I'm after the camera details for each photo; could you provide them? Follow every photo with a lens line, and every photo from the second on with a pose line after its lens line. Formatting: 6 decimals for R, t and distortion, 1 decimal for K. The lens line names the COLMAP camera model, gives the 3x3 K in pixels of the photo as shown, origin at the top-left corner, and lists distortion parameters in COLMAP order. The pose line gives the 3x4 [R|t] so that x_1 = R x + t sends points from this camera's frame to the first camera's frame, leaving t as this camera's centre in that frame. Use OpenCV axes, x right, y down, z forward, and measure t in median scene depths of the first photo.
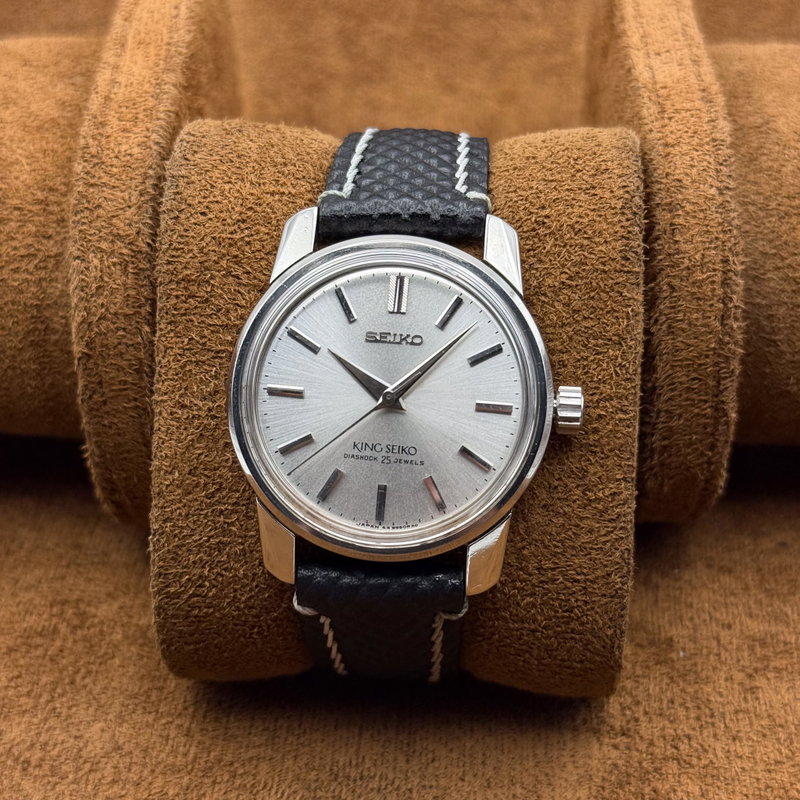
lens RADIAL K [[1545.4, 0, 400.0], [0, 1545.4, 400.0], [0, 0, 1]] dist [0.128498, -0.020935]
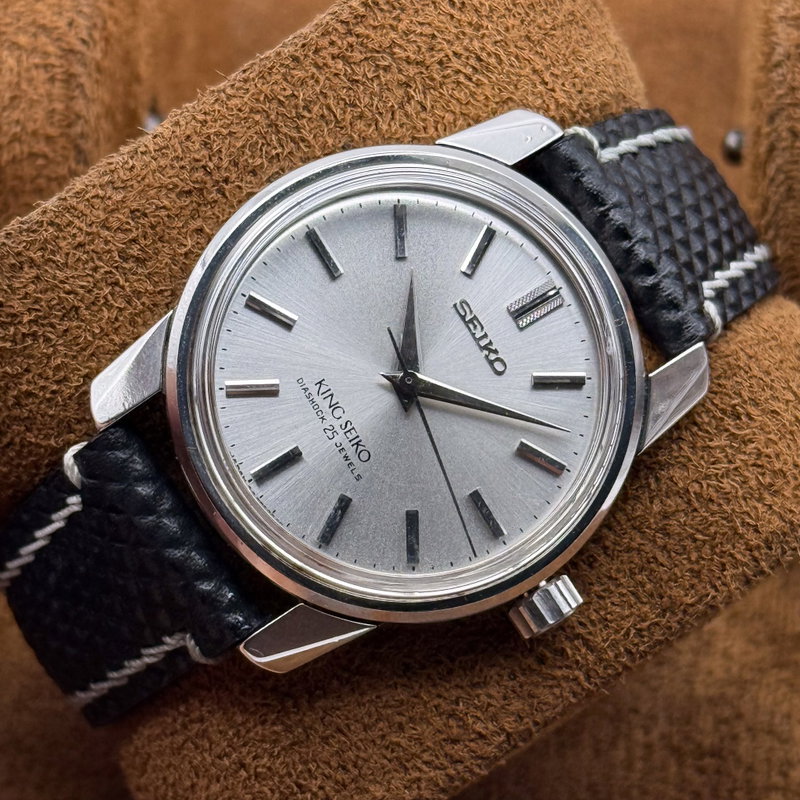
lens RADIAL K [[3288.1, 0, 398.2], [0, 3288.1, 447.9], [0, 0, 1]] dist [-0.084730, 3.268329]
pose [[0.589563, 0.806933, 0.035694, -0.036194], [-0.803125, 0.590343, -0.080537, 0.130002], [-0.086060, 0.018815, 0.996112, -0.424089]]
